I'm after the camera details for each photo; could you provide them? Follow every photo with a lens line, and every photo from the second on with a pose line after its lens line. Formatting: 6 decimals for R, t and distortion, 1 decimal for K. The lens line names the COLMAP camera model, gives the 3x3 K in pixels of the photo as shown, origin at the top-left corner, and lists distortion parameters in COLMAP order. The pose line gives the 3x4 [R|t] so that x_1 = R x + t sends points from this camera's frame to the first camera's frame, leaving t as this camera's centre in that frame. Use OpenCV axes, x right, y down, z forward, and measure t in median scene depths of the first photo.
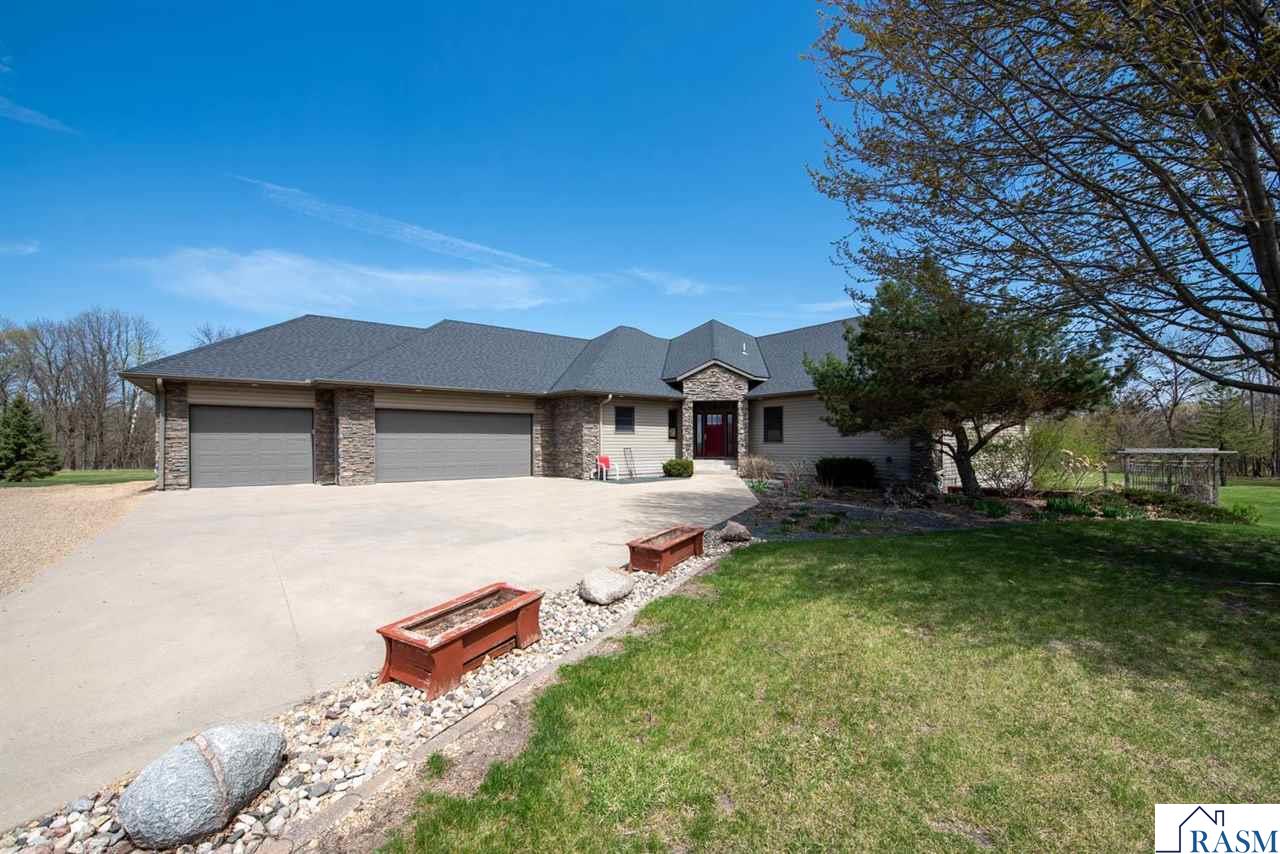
lens RADIAL K [[522.0, 0, 631.8], [0, 522.0, 431.1], [0, 0, 1]] dist [-0.003835, -0.000376]
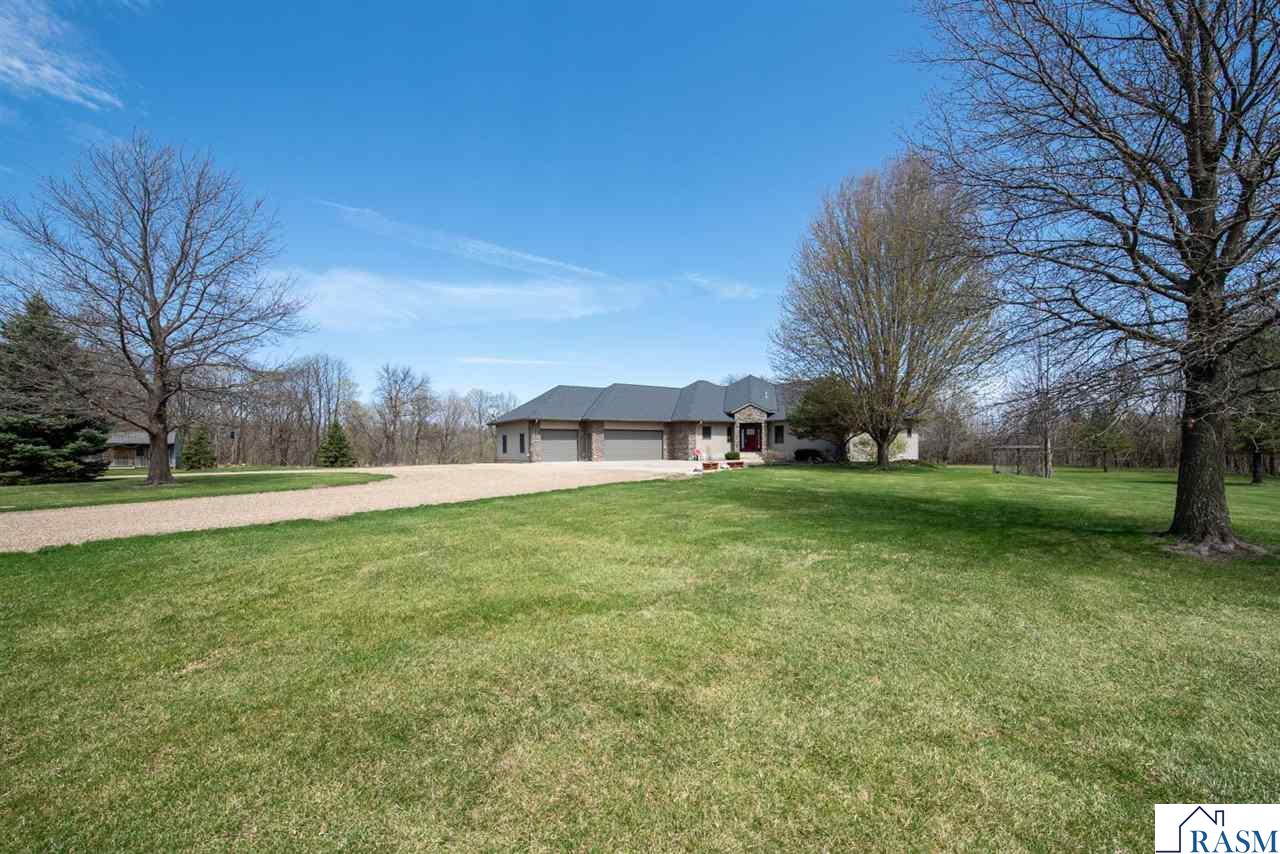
lens RADIAL K [[522.0, 0, 631.8], [0, 522.0, 431.1], [0, 0, 1]] dist [-0.003835, -0.000376]
pose [[0.995351, -0.005566, -0.096150, -0.107869], [0.005139, 0.999976, -0.004687, -0.019343], [0.096174, 0.004171, 0.995356, -1.093414]]
